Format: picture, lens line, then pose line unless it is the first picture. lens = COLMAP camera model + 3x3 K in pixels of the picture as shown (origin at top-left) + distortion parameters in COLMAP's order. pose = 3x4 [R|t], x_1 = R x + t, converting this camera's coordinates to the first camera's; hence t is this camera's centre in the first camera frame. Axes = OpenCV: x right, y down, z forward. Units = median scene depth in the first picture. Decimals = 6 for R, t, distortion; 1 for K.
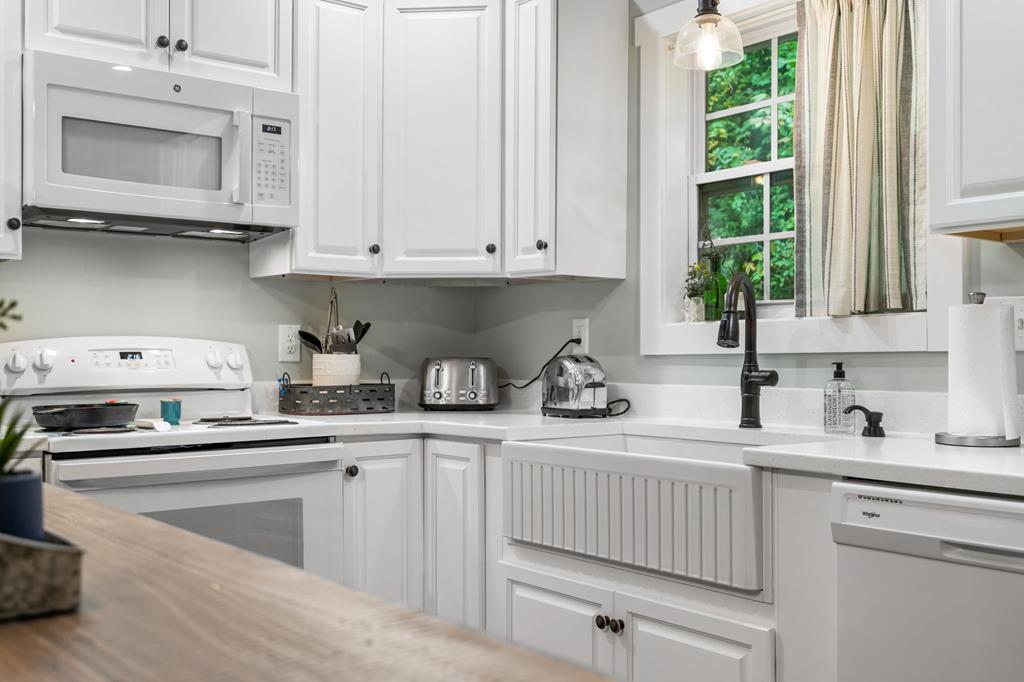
lens RADIAL K [[1049.5, 0, 506.6], [0, 1049.5, 344.2], [0, 0, 1]] dist [0.016773, 0.000000]
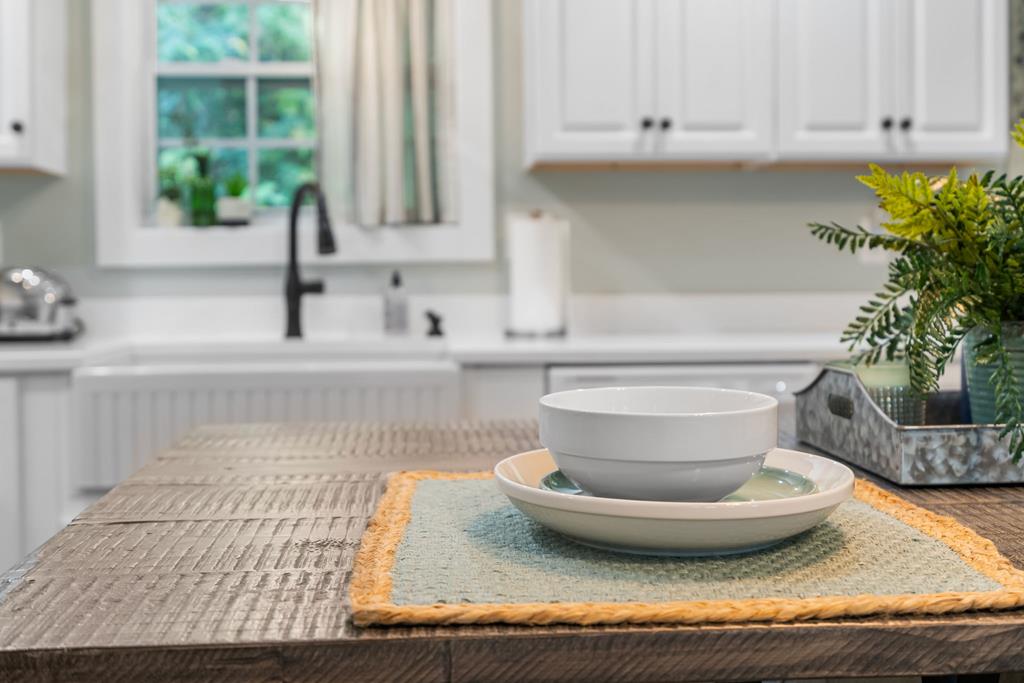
lens RADIAL K [[1172.4, 0, 513.5], [0, 1172.4, 333.4], [0, 0, 1]] dist [-0.017371, 0.000000]
pose [[0.566533, -0.043402, 0.822895, -0.516659], [0.000946, 0.998646, 0.052021, 0.016491], [-0.824038, -0.028693, 0.565807, 0.194975]]
